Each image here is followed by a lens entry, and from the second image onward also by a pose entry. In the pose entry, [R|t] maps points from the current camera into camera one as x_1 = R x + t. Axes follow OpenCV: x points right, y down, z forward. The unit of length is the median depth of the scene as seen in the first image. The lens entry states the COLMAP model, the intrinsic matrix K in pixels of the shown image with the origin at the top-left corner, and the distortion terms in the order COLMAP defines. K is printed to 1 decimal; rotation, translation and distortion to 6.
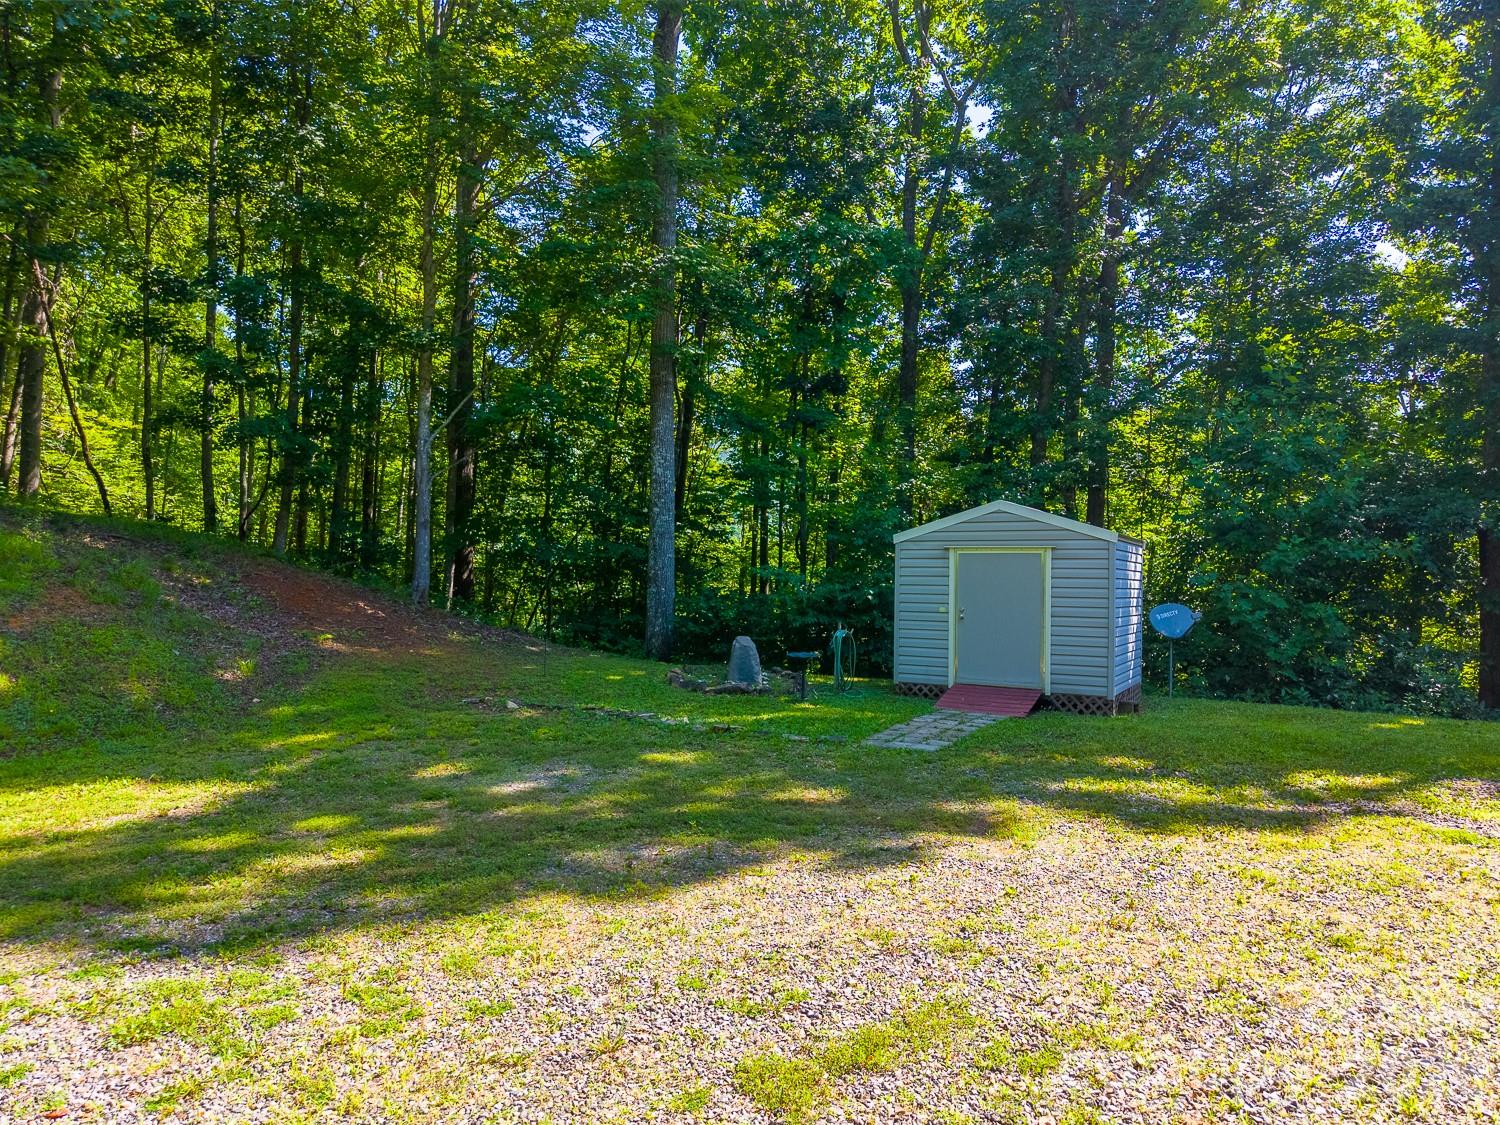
lens RADIAL K [[1005.3, 0, 748.4], [0, 1005.3, 555.4], [0, 0, 1]] dist [0.036876, -0.036477]
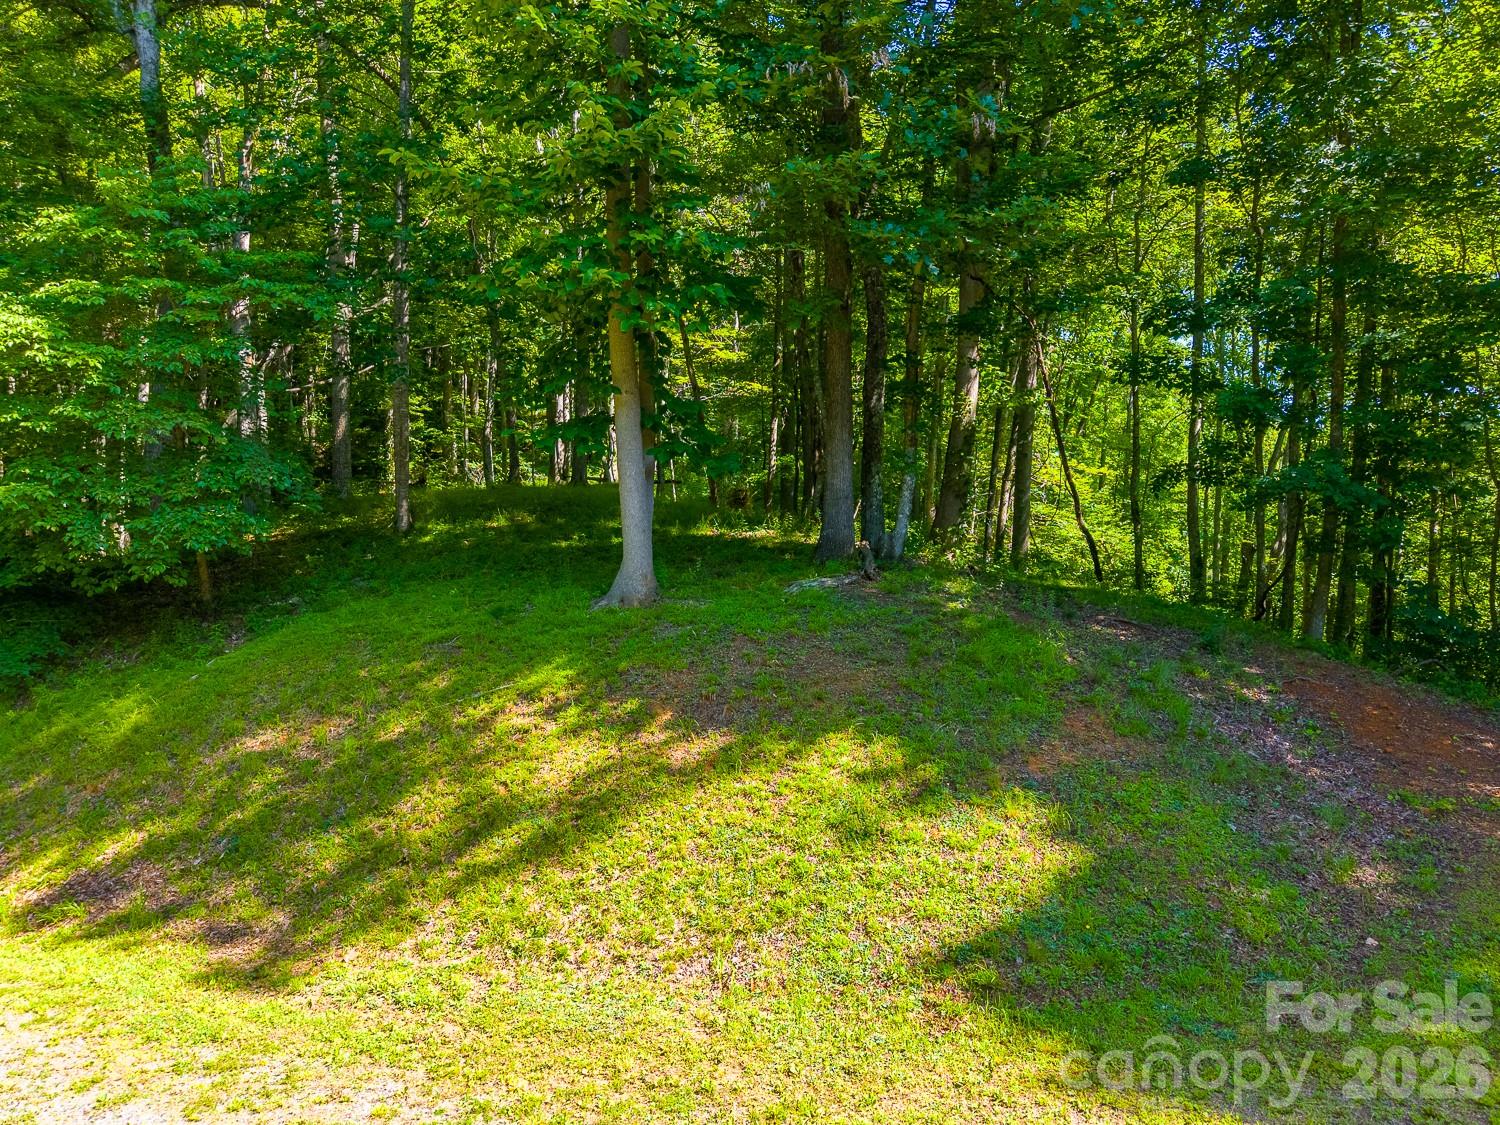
lens RADIAL K [[1005.3, 0, 750.8], [0, 1005.3, 561.7], [0, 0, 1]] dist [0.036876, -0.036477]
pose [[0.645491, -0.012731, -0.763662, -0.142137], [0.000887, 0.999873, -0.015919, -0.042957], [0.763767, 0.009598, 0.645420, 0.173663]]
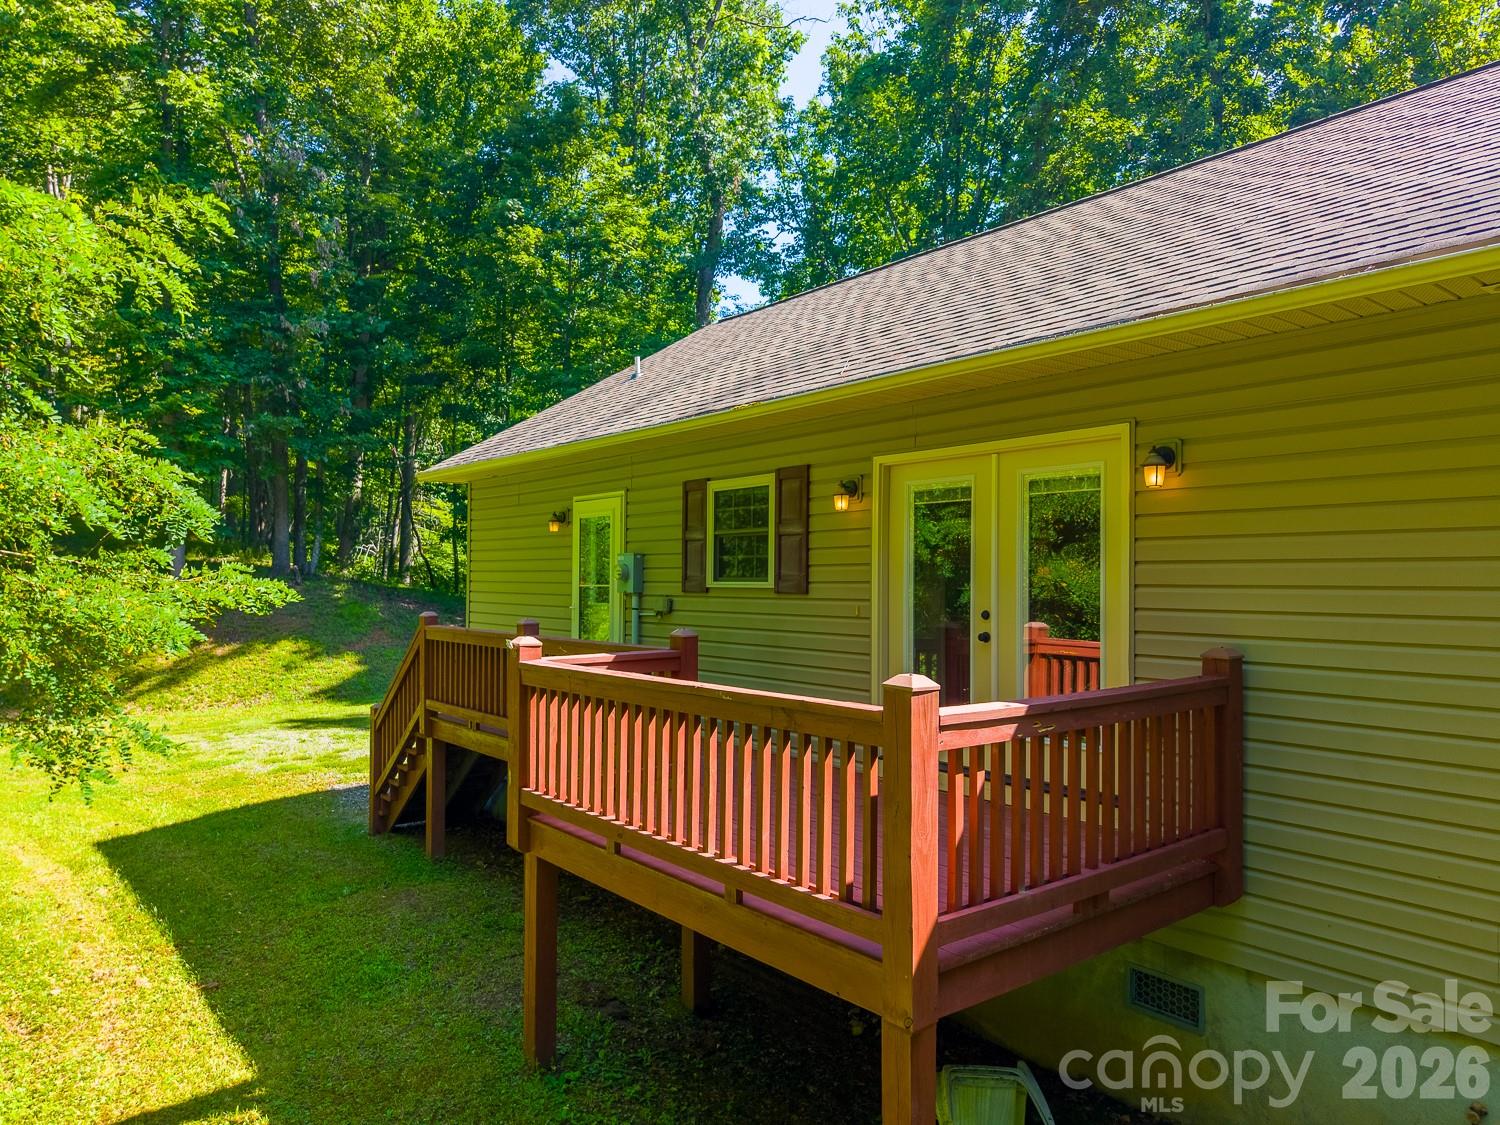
lens RADIAL K [[1005.3, 0, 750.7], [0, 1005.3, 558.4], [0, 0, 1]] dist [0.036876, -0.036477]
pose [[0.945996, -0.008614, -0.324065, 0.504662], [0.002594, 0.999816, -0.019004, -0.051097], [0.324169, 0.017137, 0.945844, -0.519393]]
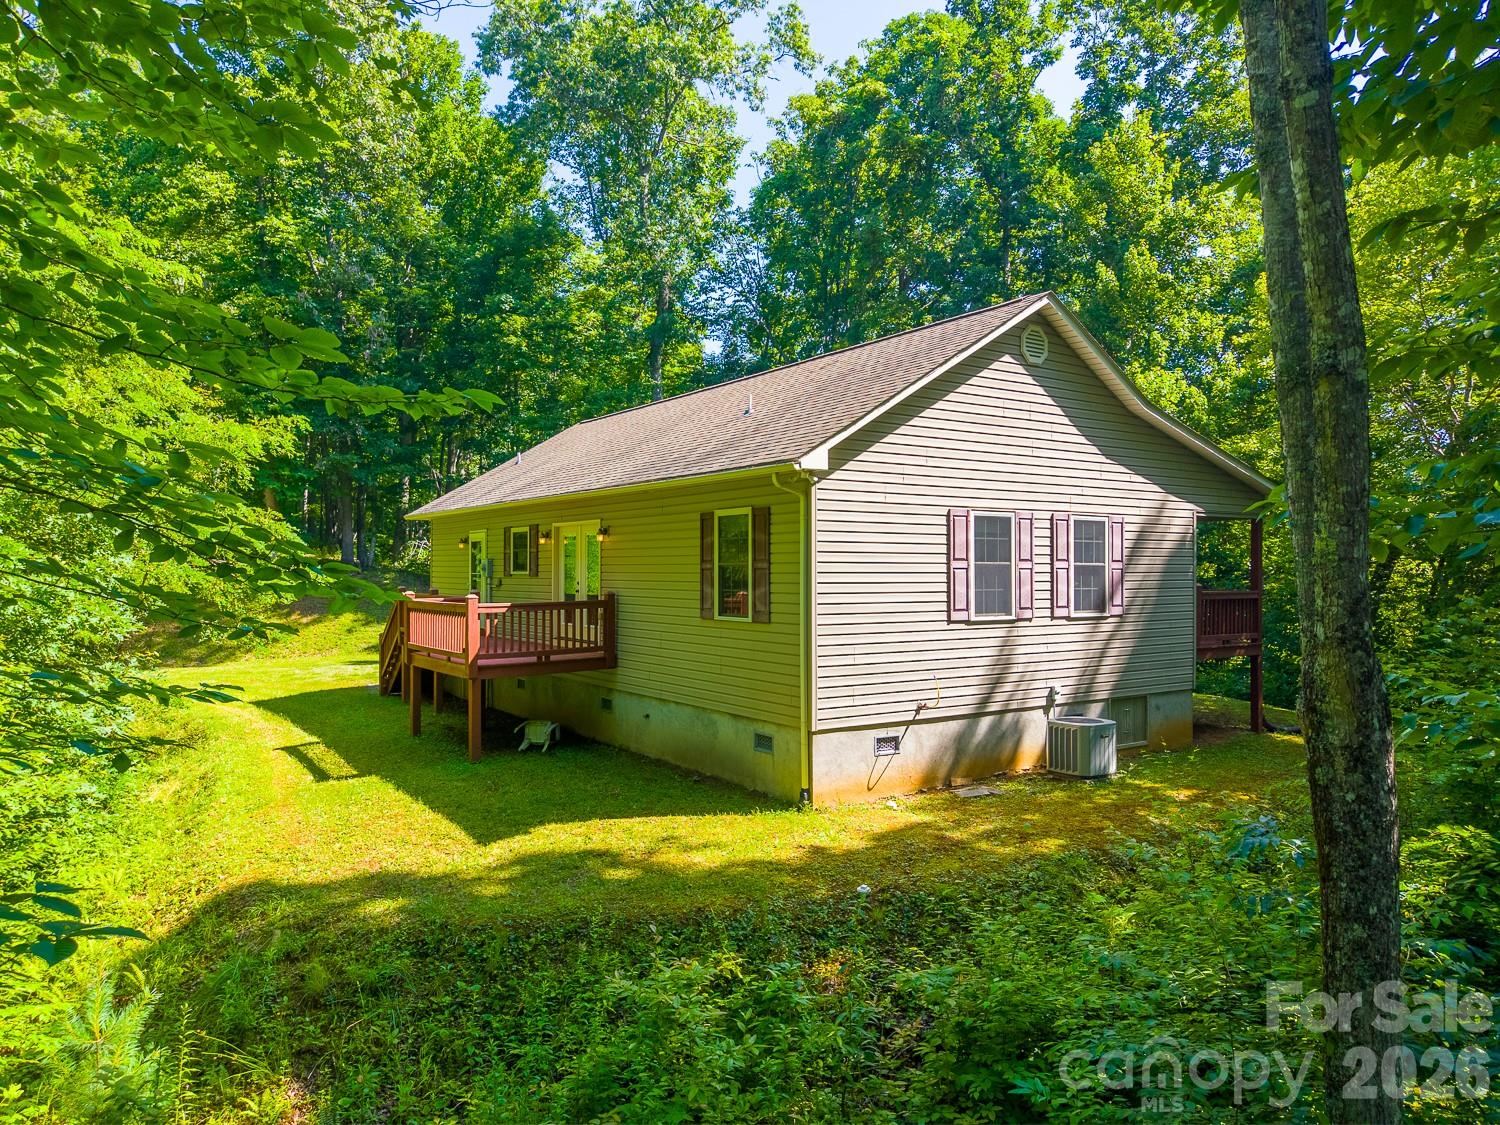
lens RADIAL K [[1005.3, 0, 744.3], [0, 1005.3, 565.6], [0, 0, 1]] dist [0.036876, -0.036477]
pose [[0.921177, -0.005012, -0.389112, 0.911760], [0.004826, 0.999987, -0.001455, -0.053033], [0.389114, -0.000538, 0.921189, -0.911345]]
